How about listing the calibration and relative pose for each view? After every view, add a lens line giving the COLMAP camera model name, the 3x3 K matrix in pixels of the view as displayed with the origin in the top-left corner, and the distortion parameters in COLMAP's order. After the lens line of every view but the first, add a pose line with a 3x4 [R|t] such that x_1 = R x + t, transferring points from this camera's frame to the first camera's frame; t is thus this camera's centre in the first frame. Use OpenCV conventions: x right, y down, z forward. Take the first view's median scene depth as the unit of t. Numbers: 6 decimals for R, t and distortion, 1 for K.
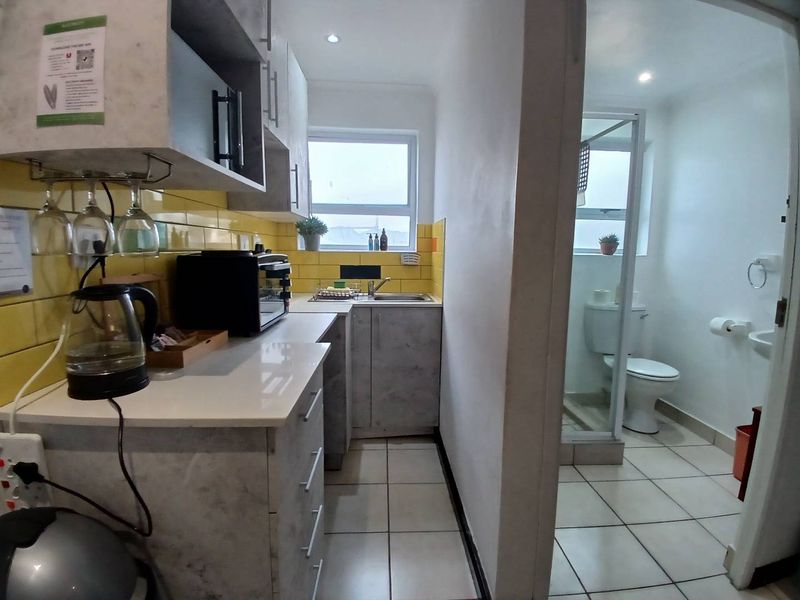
lens RADIAL K [[438.3, 0, 401.3], [0, 438.3, 300.7], [0, 0, 1]] dist [0.015597, -0.003590]
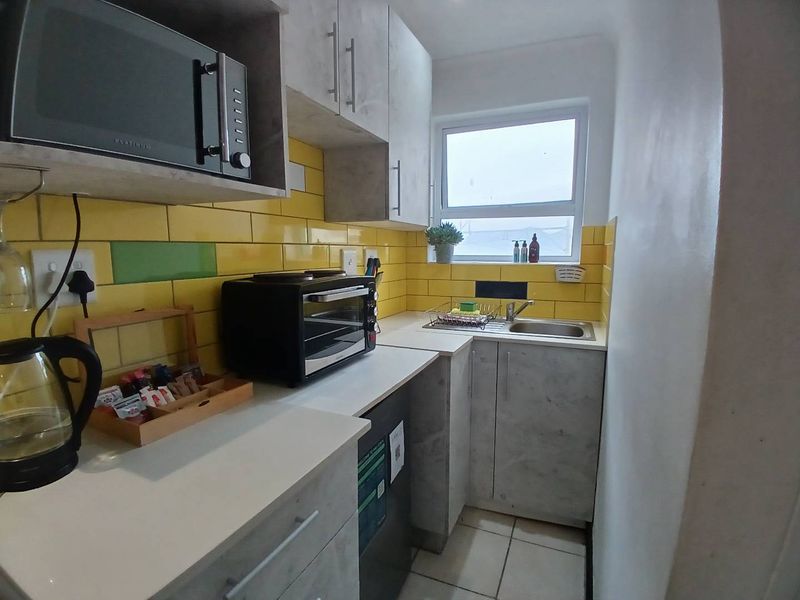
lens RADIAL K [[407.3, 0, 397.1], [0, 407.3, 298.4], [0, 0, 1]] dist [0.019356, 0.000776]
pose [[0.886940, 0.041221, -0.460042, 0.088903], [-0.039299, 0.999133, 0.013757, -0.057141], [0.460211, 0.005877, 0.887790, 0.278787]]
